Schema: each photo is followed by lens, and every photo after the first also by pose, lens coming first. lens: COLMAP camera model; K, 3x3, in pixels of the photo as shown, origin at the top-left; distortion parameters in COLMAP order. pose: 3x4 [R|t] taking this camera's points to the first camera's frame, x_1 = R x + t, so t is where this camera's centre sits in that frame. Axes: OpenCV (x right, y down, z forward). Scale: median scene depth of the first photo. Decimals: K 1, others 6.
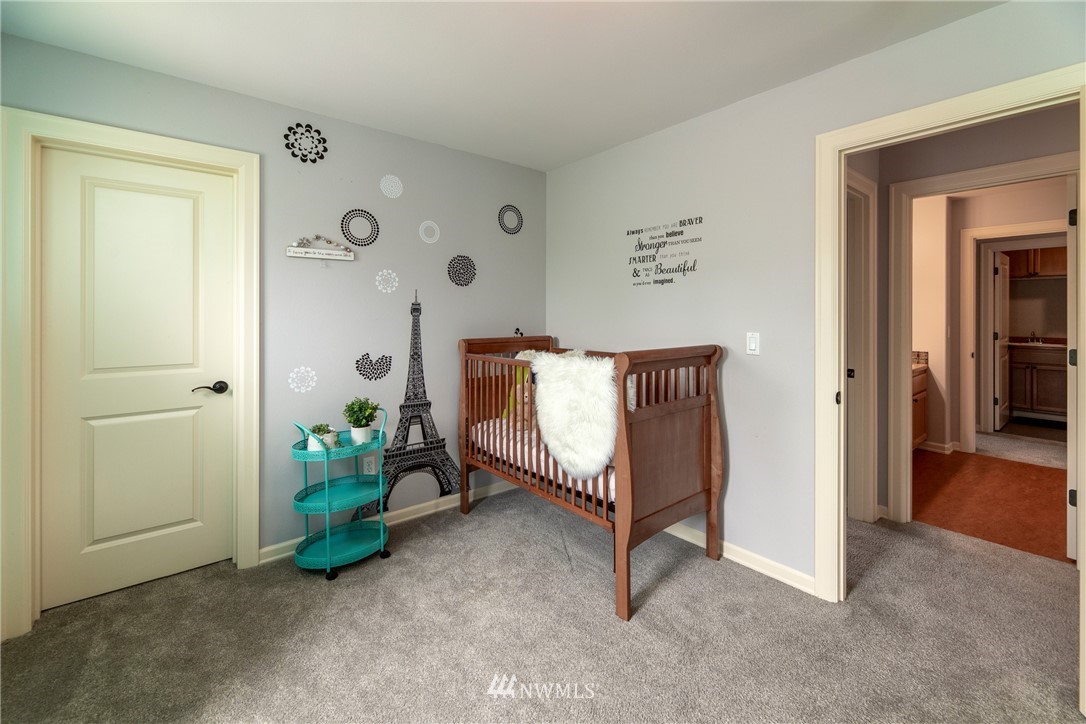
lens RADIAL K [[465.0, 0, 543.5], [0, 465.0, 310.1], [0, 0, 1]] dist [-0.001087, -0.000380]
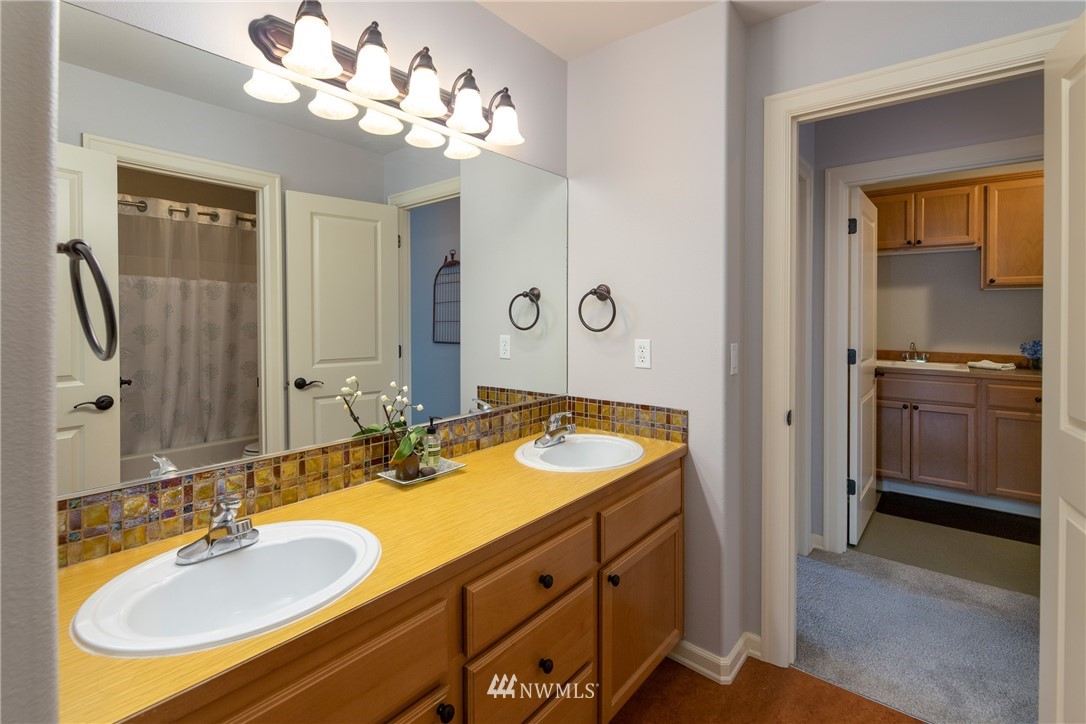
lens RADIAL K [[465.0, 0, 534.1], [0, 465.0, 316.9], [0, 0, 1]] dist [-0.001087, -0.000380]
pose [[0.989692, -0.006826, 0.143050, 0.522370], [0.004984, 0.999900, 0.013226, 0.004210], [-0.143126, -0.012376, 0.989627, 0.512932]]
